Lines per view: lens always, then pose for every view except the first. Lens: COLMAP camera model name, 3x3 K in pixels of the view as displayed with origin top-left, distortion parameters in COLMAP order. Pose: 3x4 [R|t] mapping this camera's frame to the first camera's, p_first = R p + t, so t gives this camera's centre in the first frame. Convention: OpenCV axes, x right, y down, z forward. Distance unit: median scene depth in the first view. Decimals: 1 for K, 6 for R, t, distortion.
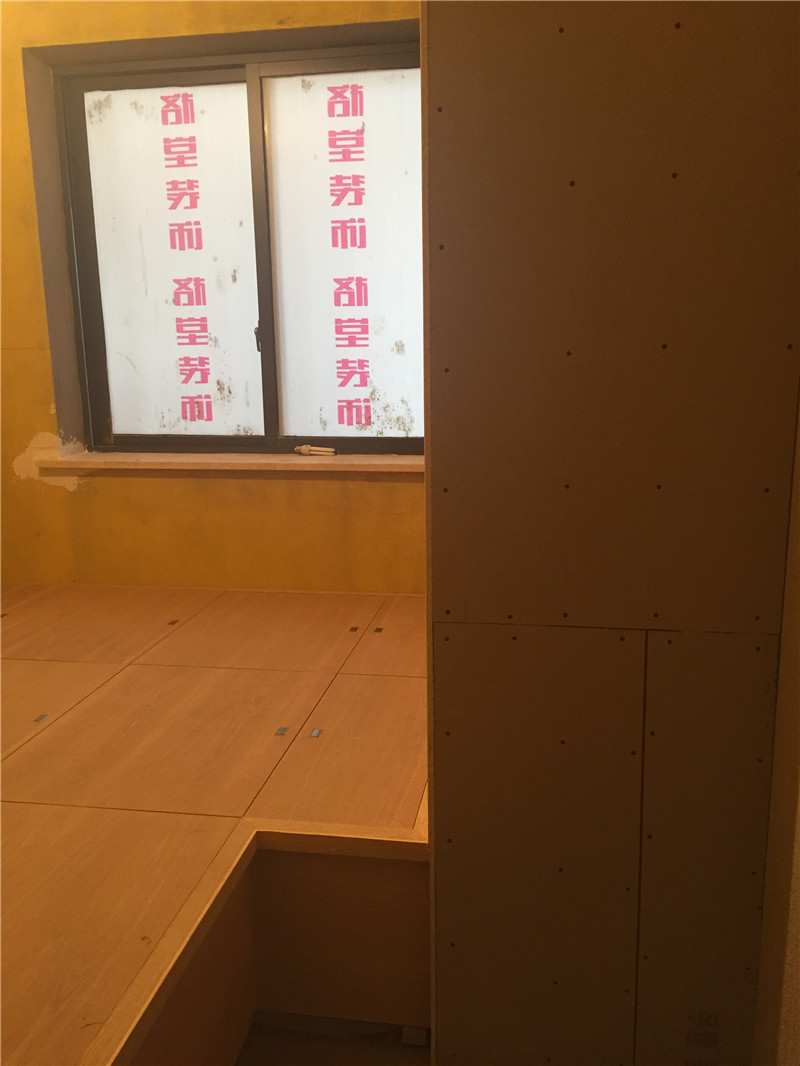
lens RADIAL K [[929.2, 0, 400.0], [0, 929.2, 530.5], [0, 0, 1]] dist [0.048250, -0.065926]
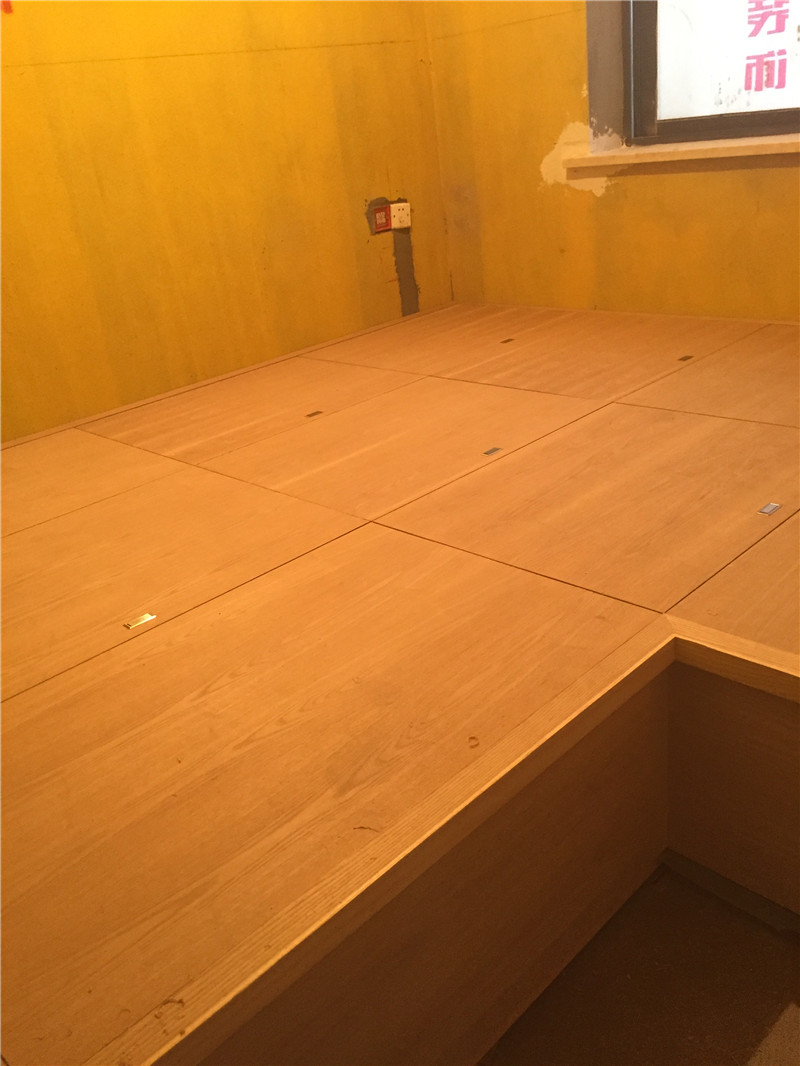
lens RADIAL K [[929.2, 0, 398.6], [0, 929.2, 536.8], [0, 0, 1]] dist [0.048250, -0.065926]
pose [[0.805205, 0.171464, -0.567666, 0.033849], [-0.017539, 0.963752, 0.266224, 0.032412], [0.592737, -0.204409, 0.779025, 0.172704]]
